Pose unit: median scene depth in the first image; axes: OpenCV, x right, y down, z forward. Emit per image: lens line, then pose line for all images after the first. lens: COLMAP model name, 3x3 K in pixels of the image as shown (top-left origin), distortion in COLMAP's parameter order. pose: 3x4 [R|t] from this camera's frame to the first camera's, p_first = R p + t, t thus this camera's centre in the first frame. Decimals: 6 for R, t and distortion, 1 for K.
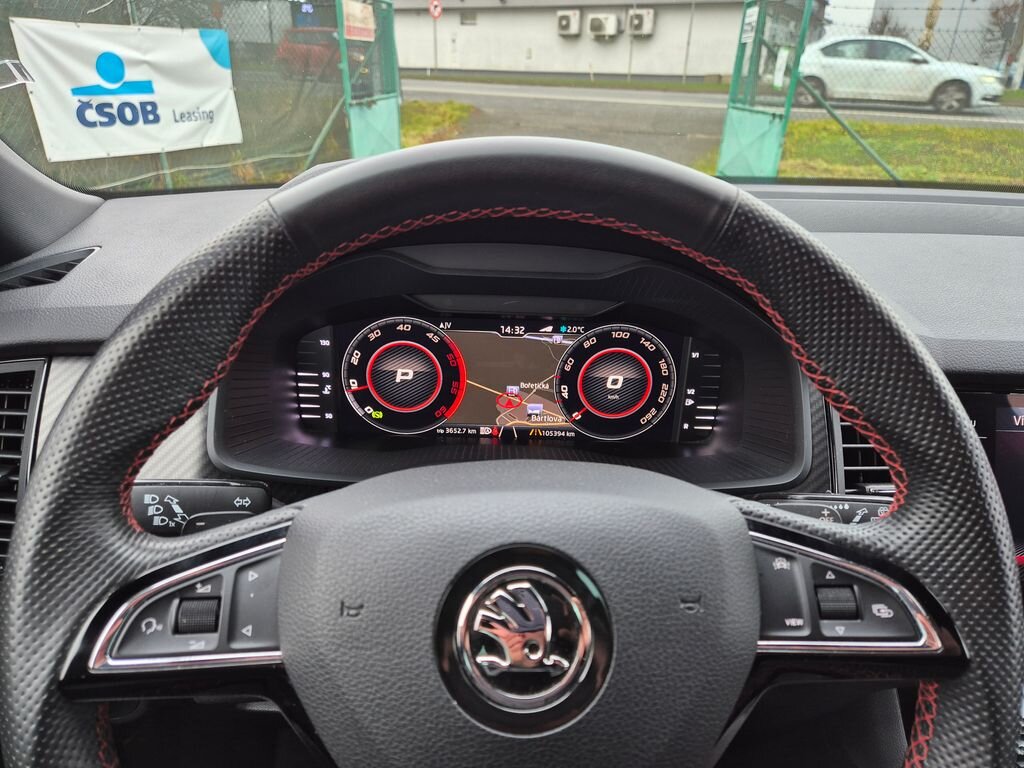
lens RADIAL K [[676.7, 0, 512.0], [0, 676.7, 384.0], [0, 0, 1]] dist [0.054438, -0.042614]
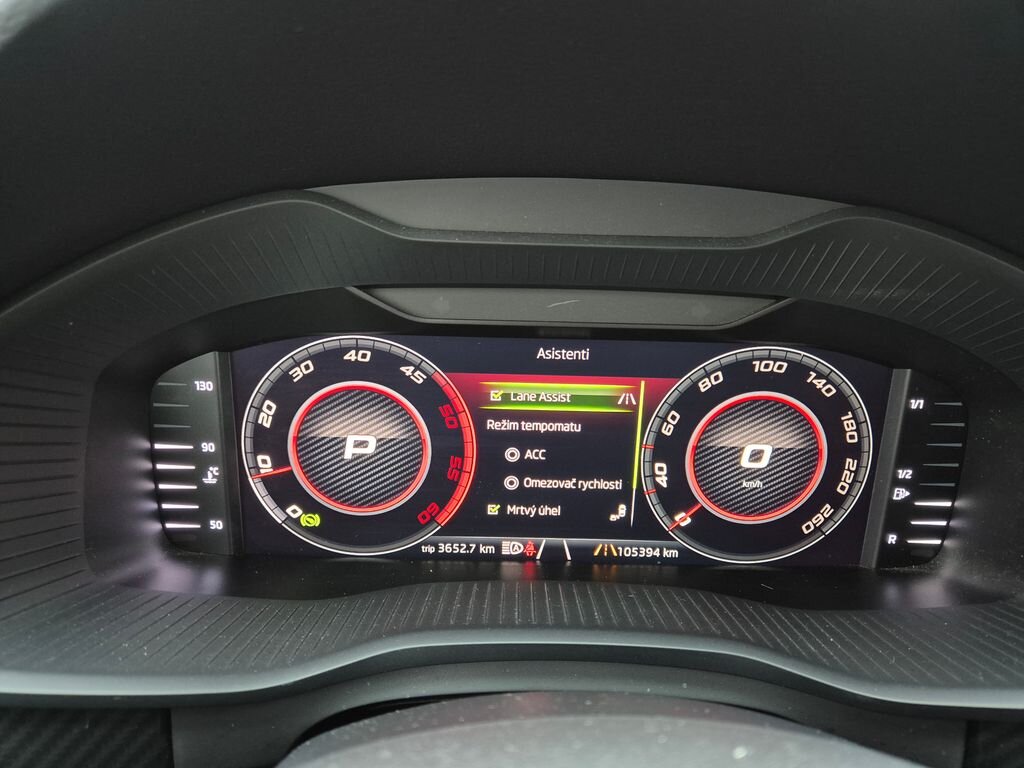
lens RADIAL K [[676.7, 0, 512.0], [0, 676.7, 384.0], [0, 0, 1]] dist [0.054438, -0.042614]
pose [[0.999765, -0.008586, -0.019907, -0.028278], [0.007083, 0.997204, -0.074396, -0.021035], [0.020490, 0.074237, 0.997030, 0.466783]]
